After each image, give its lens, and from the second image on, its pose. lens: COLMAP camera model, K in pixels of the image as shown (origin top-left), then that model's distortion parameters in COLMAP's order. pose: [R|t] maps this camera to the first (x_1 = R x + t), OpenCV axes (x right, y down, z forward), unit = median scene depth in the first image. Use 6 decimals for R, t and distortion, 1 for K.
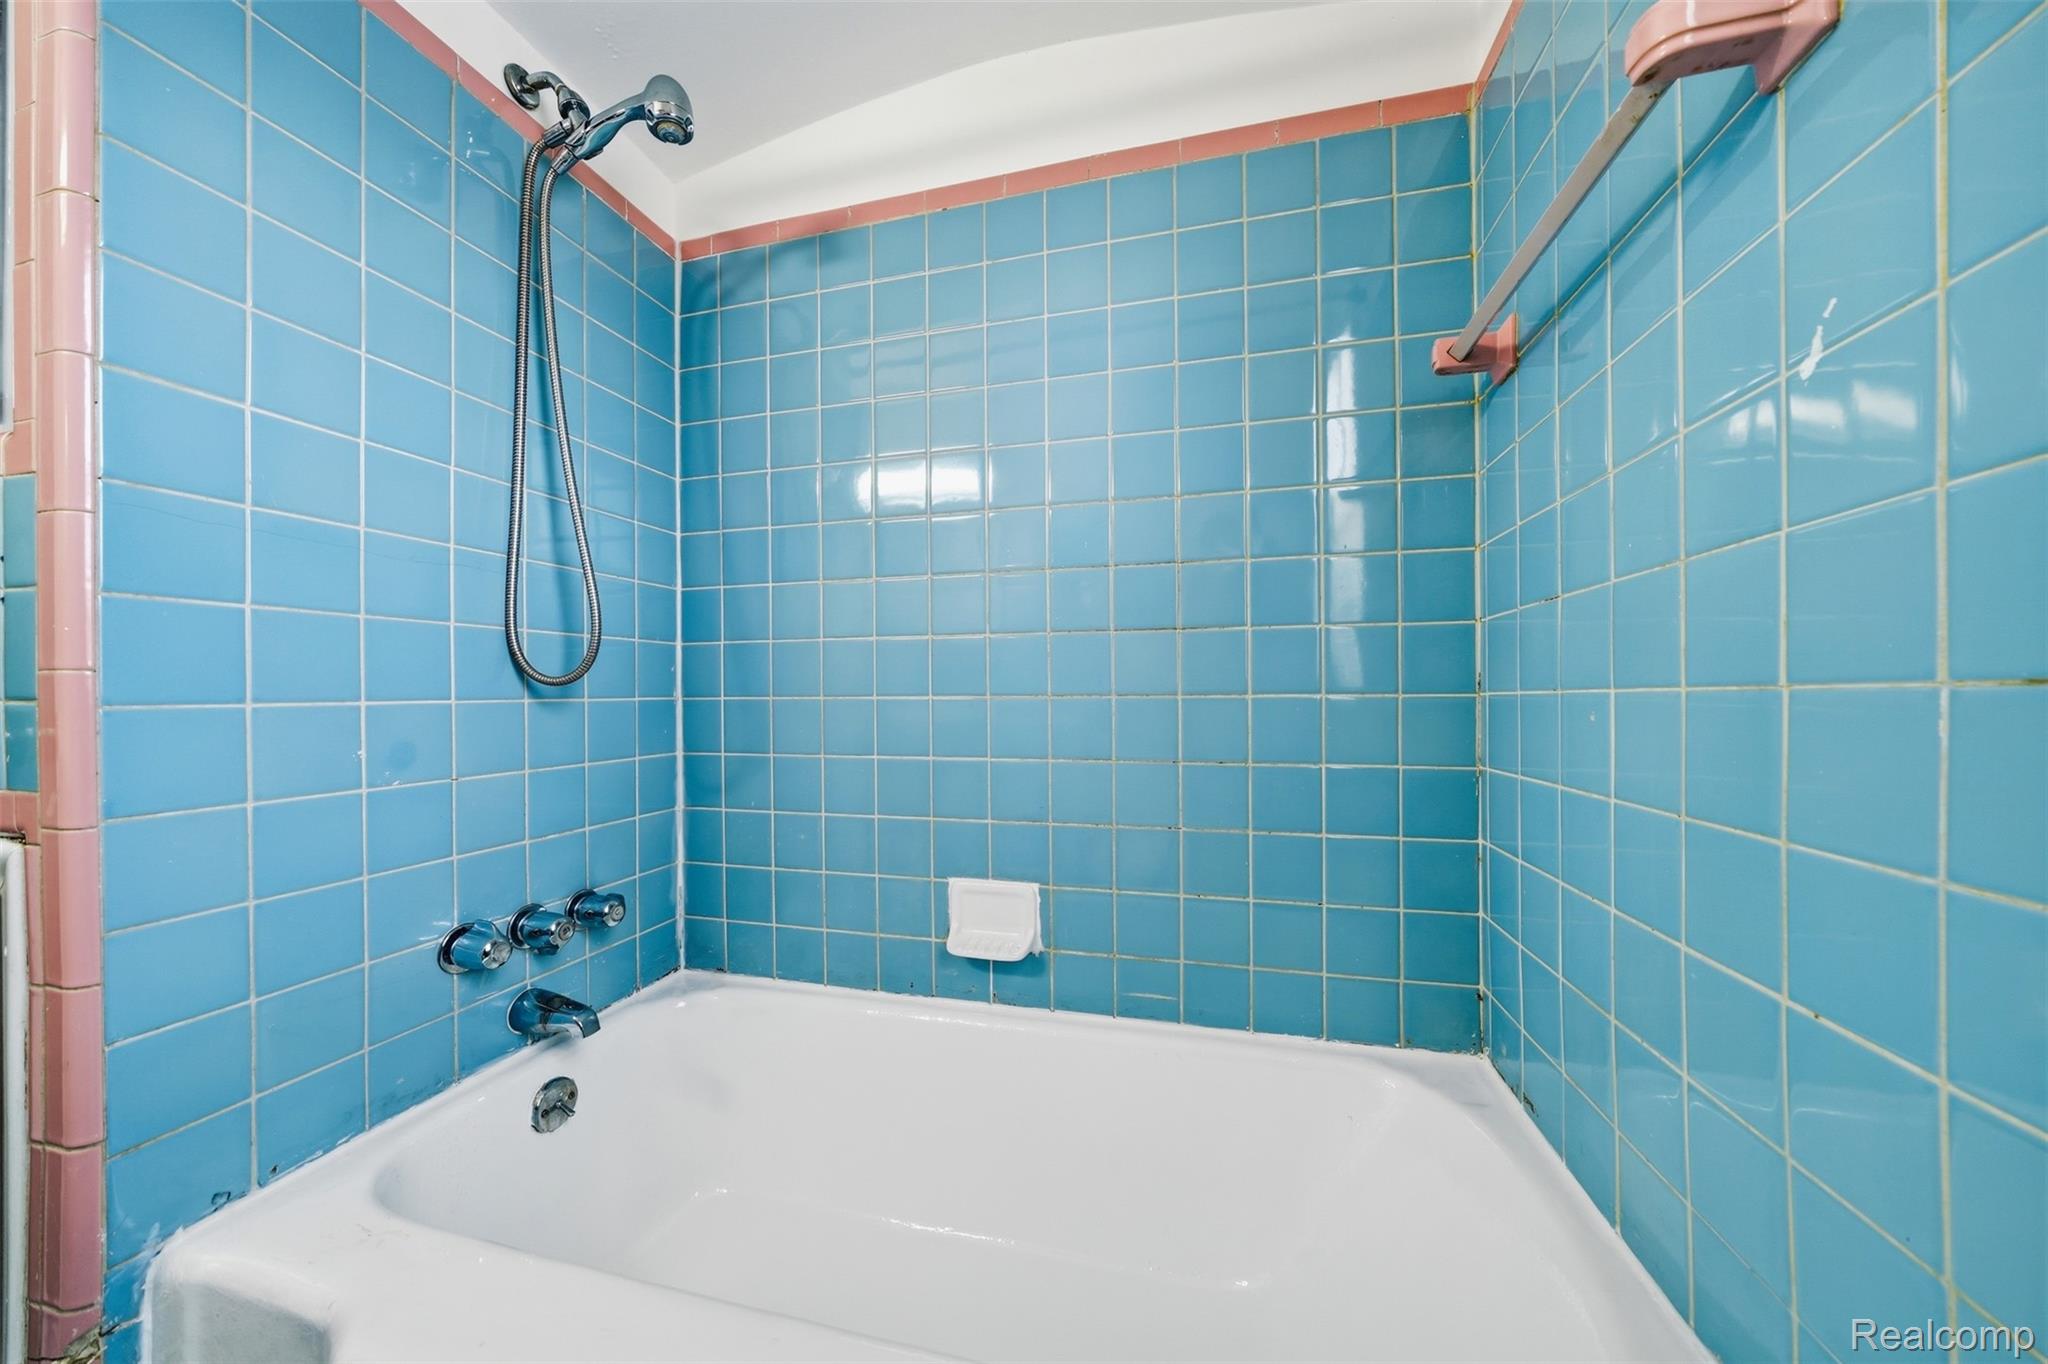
lens RADIAL K [[704.2, 0, 1025.9], [0, 704.2, 694.1], [0, 0, 1]] dist [-0.001495, -0.000061]
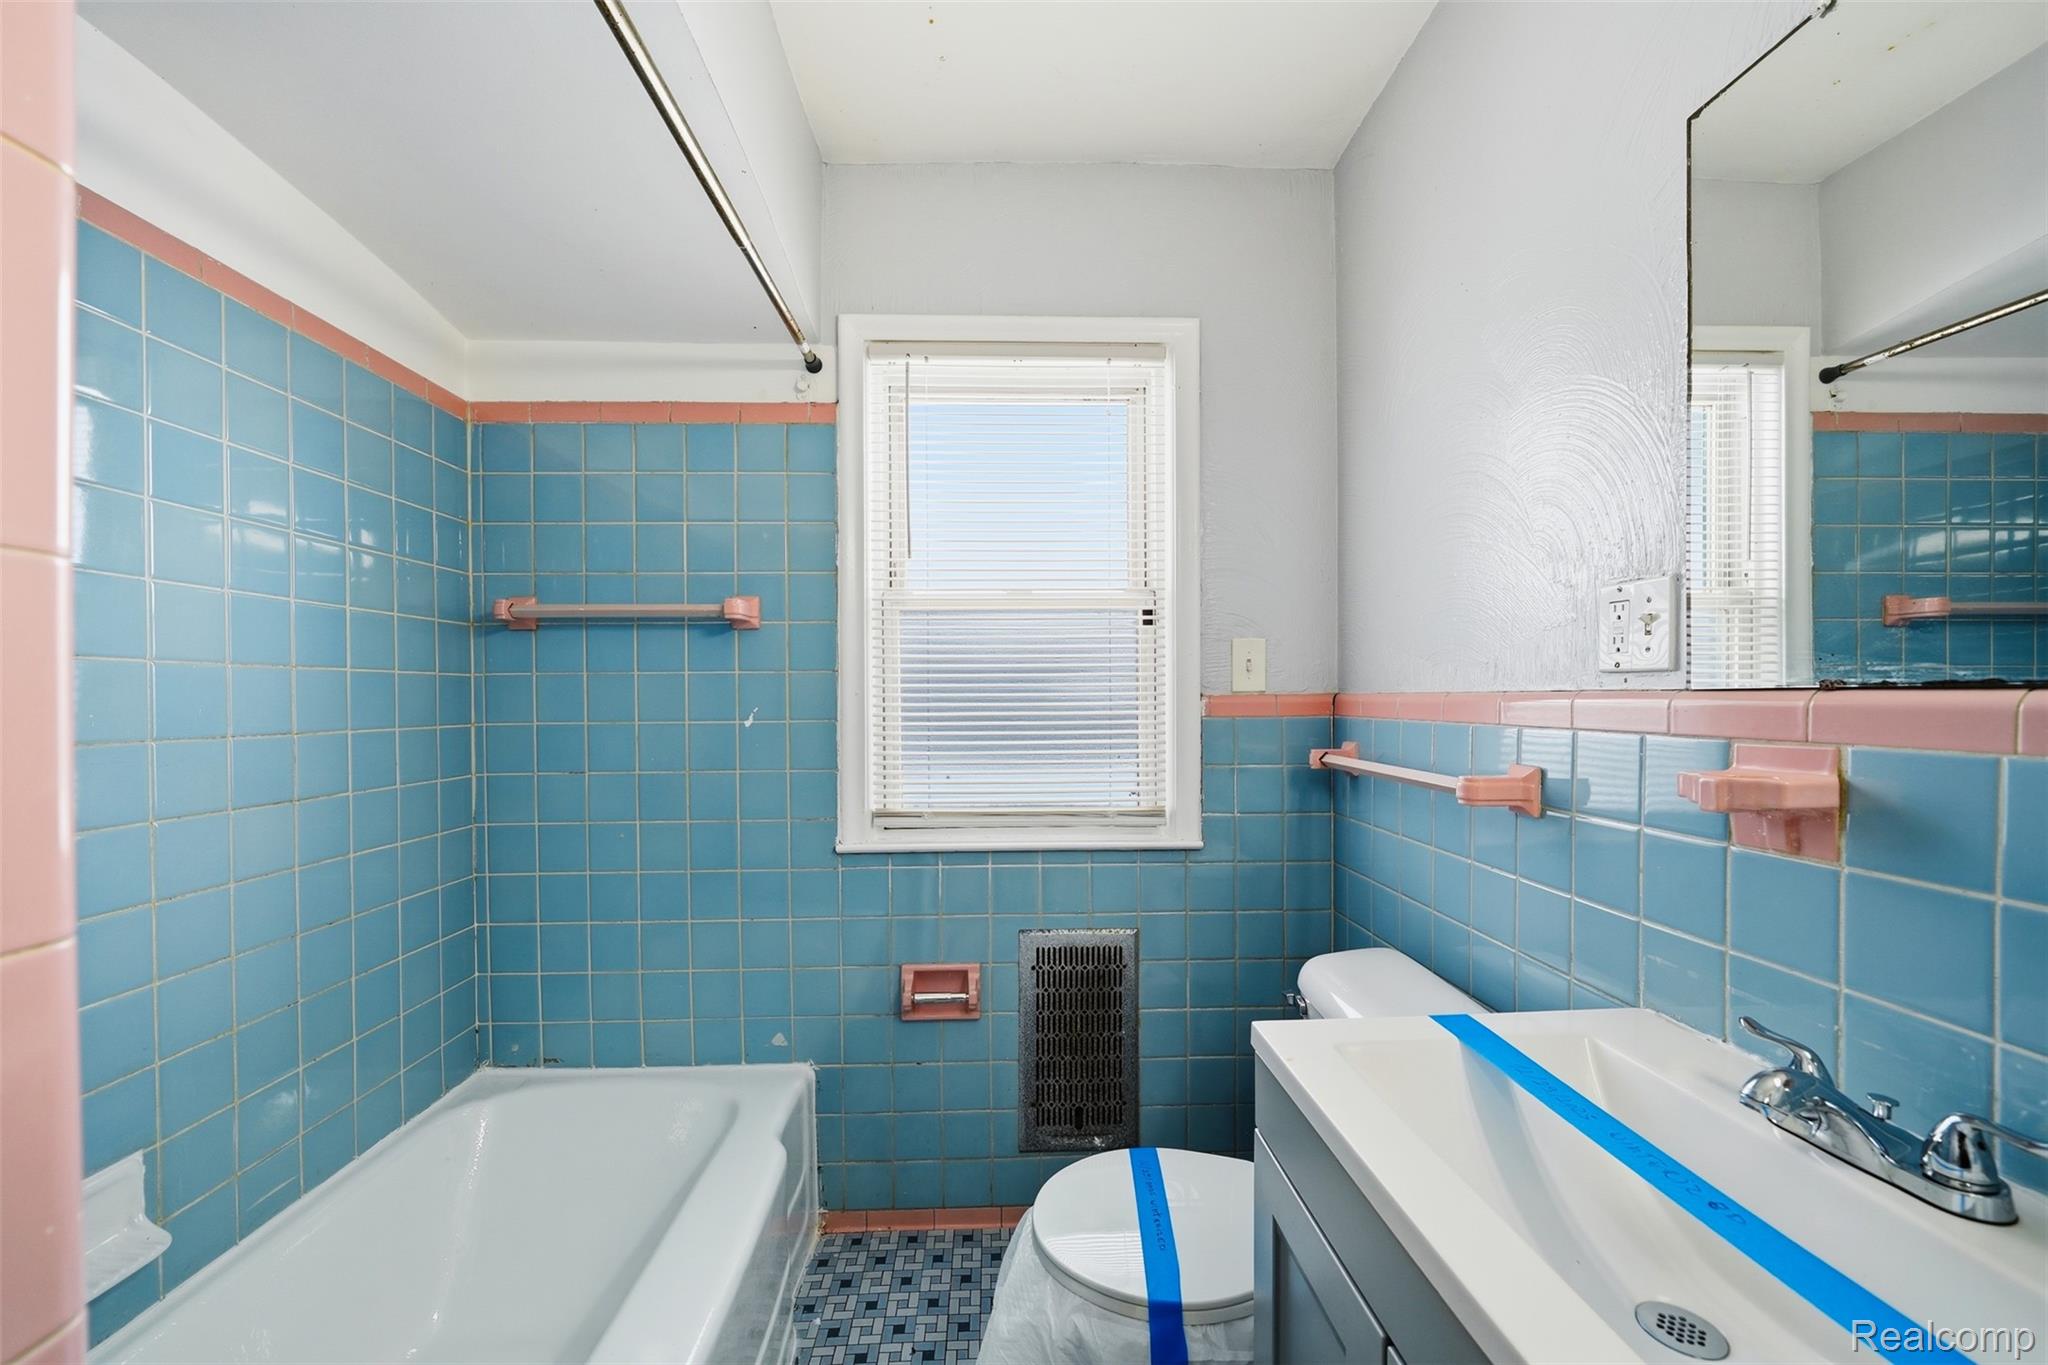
lens RADIAL K [[783.9, 0, 1021.4], [0, 783.9, 698.5], [0, 0, 1]] dist [0.001122, 0.000047]
pose [[-0.281445, 0.007181, 0.959550, -1.163194], [0.004277, 0.999971, -0.006229, -0.231581], [-0.959568, 0.002351, -0.281468, 0.340488]]
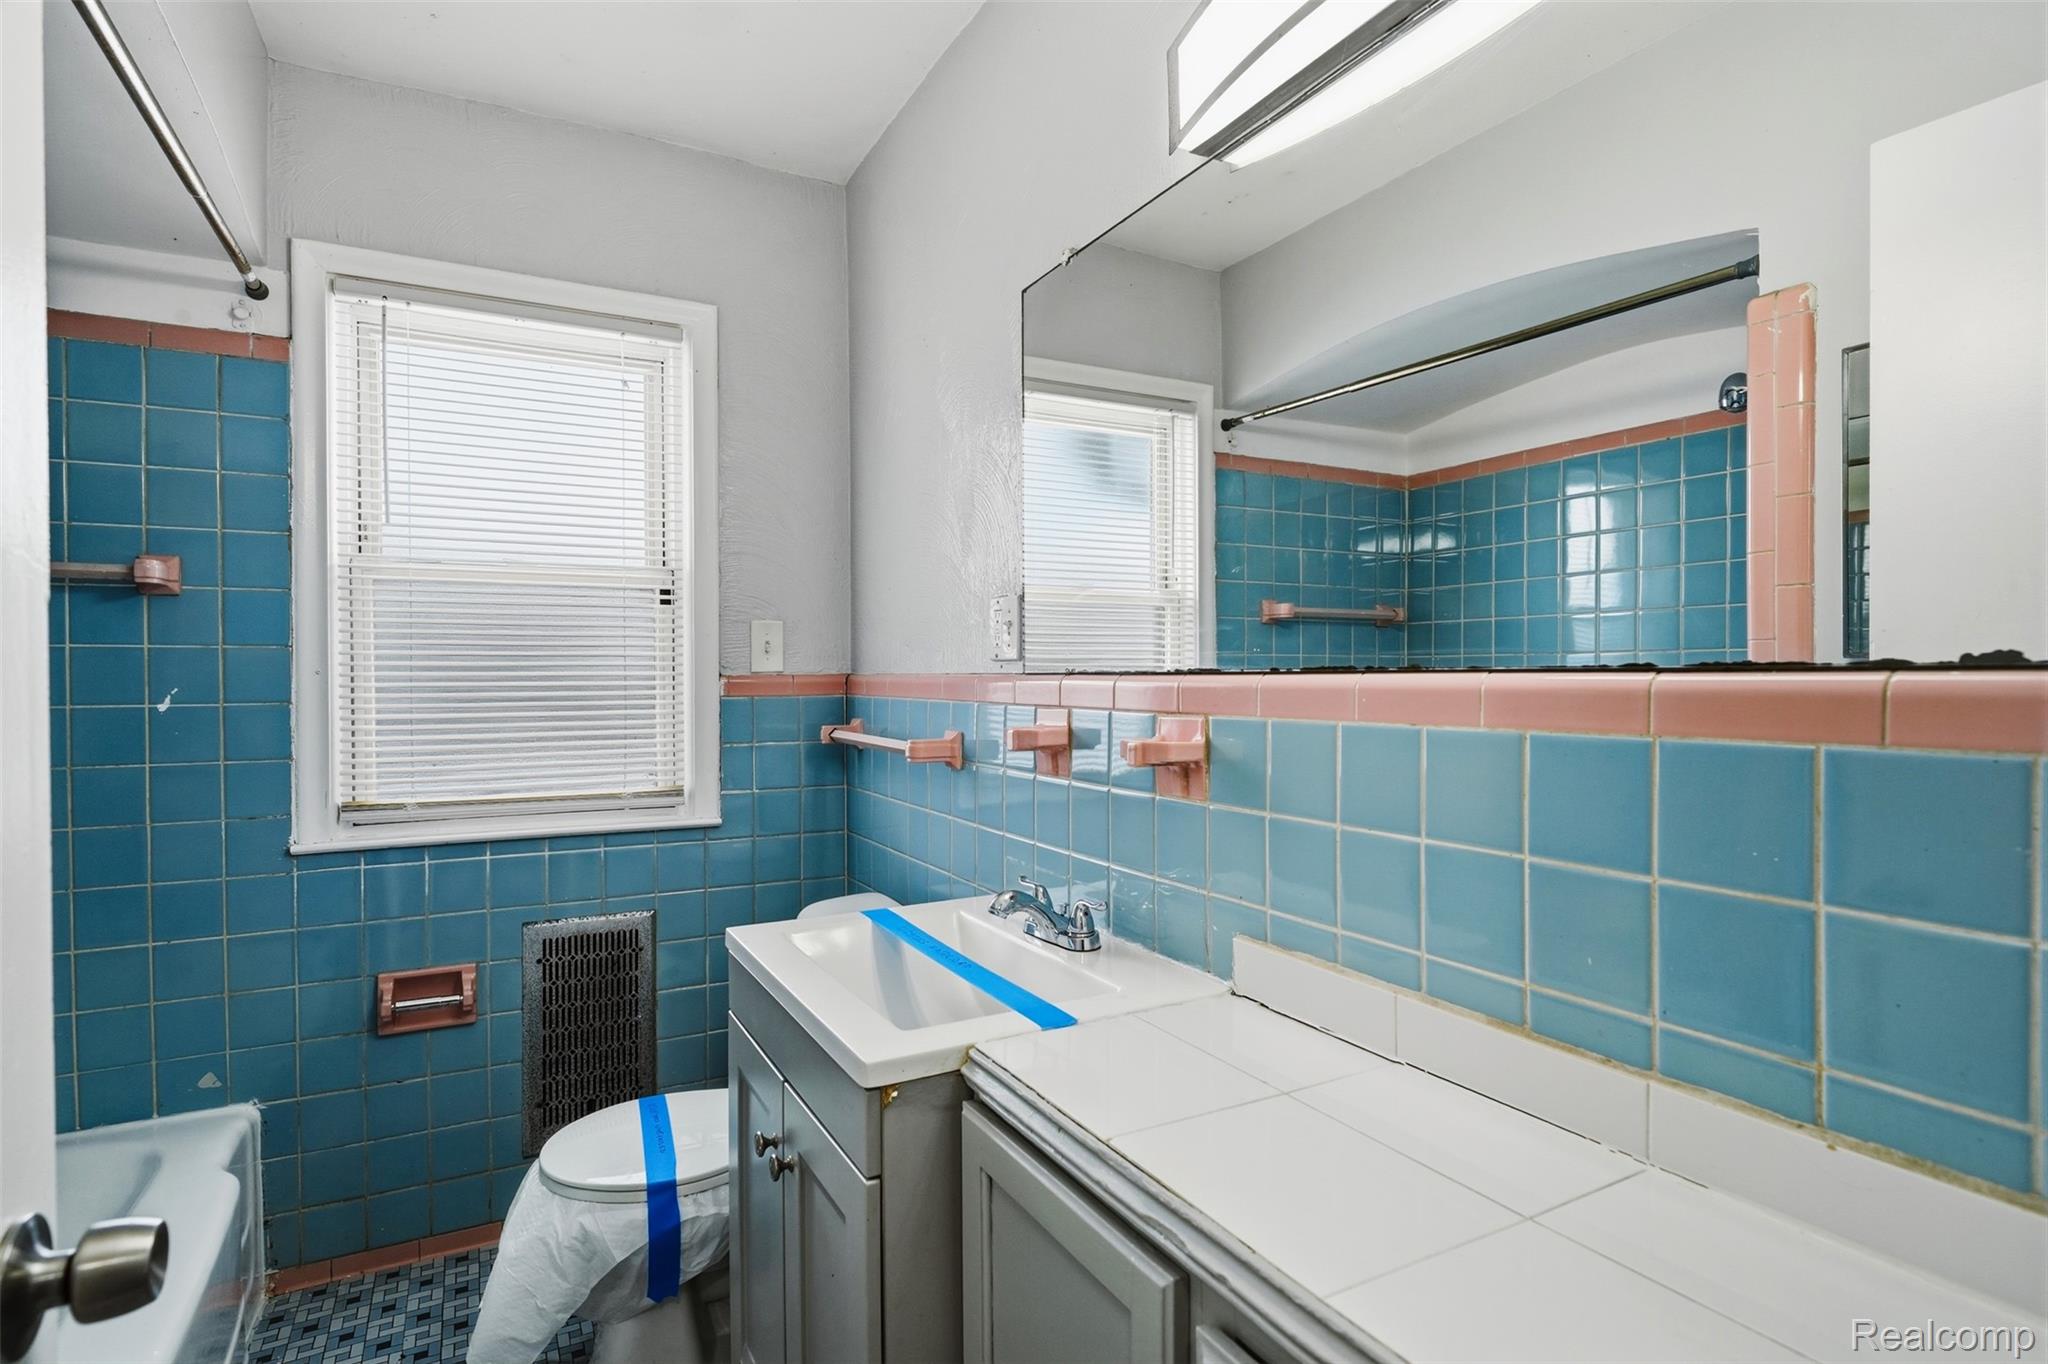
lens RADIAL K [[1038.6, 0, 1020.2], [0, 1038.6, 685.8], [0, 0, 1]] dist [0.004651, -0.004733]
pose [[-0.671537, -0.000091, 0.740971, -1.744514], [0.004707, 0.999979, 0.004388, -0.231098], [-0.740956, 0.006435, -0.671523, 0.525121]]
